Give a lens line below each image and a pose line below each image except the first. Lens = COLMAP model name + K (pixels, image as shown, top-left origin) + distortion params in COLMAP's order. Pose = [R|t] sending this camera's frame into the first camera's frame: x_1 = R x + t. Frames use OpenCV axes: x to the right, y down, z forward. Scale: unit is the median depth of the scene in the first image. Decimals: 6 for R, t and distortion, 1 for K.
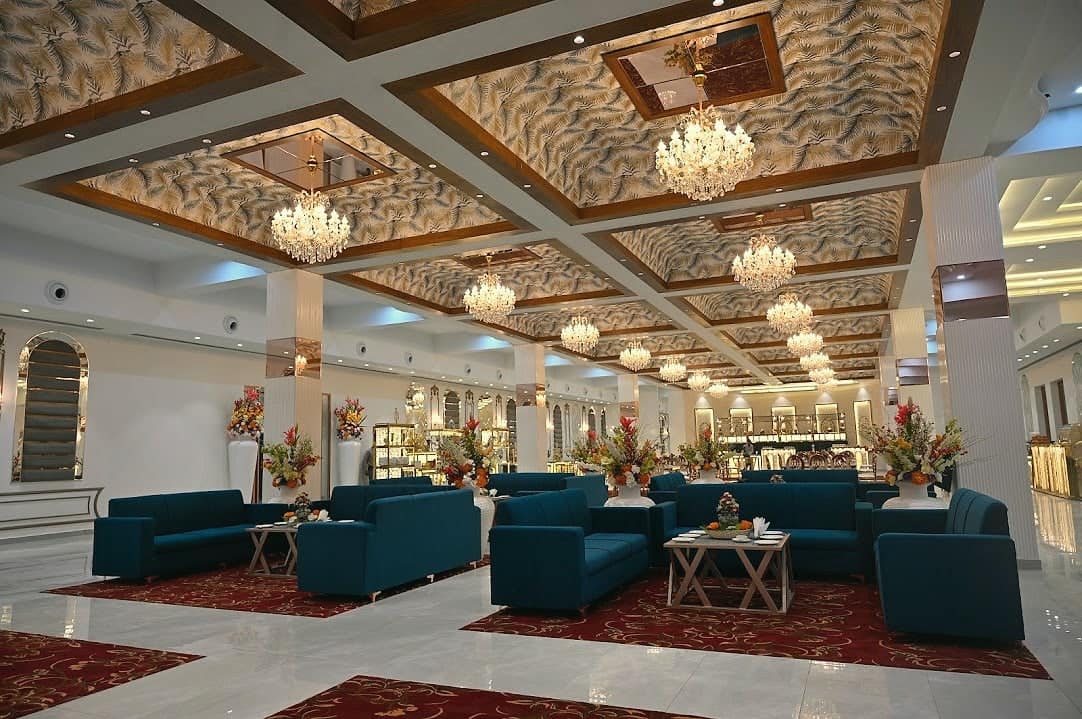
lens RADIAL K [[717.1, 0, 540.5], [0, 717.1, 366.6], [0, 0, 1]] dist [-0.010676, 0.003363]
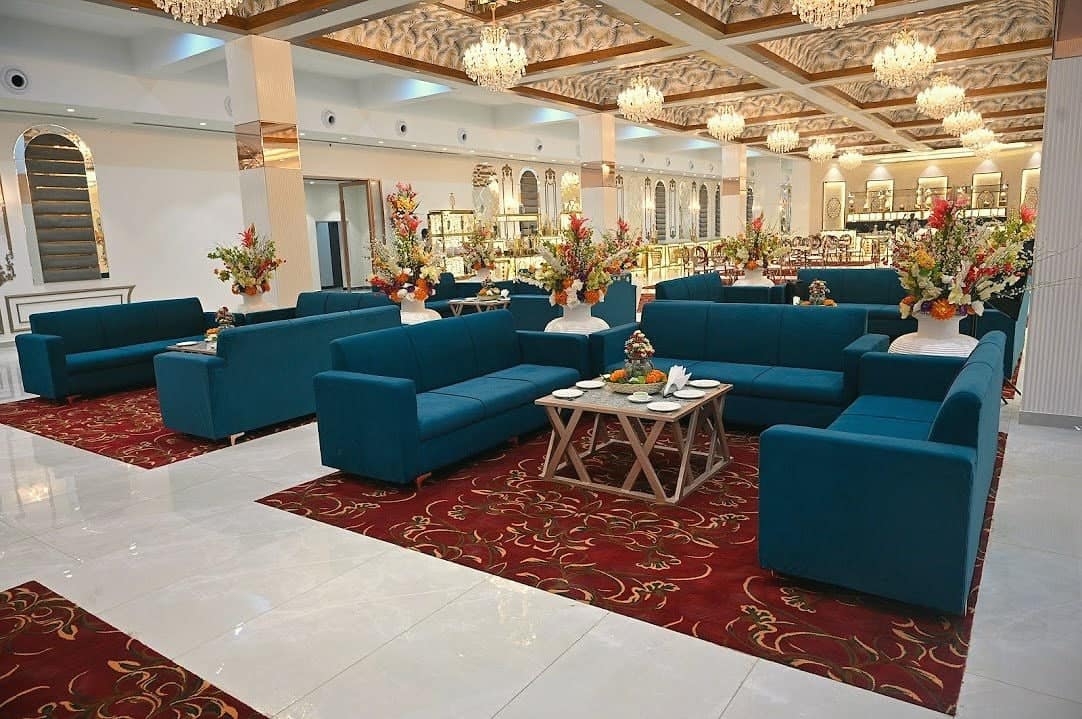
lens RADIAL K [[717.1, 0, 540.5], [0, 717.1, 366.6], [0, 0, 1]] dist [-0.010676, 0.003363]
pose [[0.981517, 0.025365, -0.189687, 0.102939], [0.033642, 0.952873, 0.301497, -0.003952], [0.188395, -0.302306, 0.934408, 0.099816]]
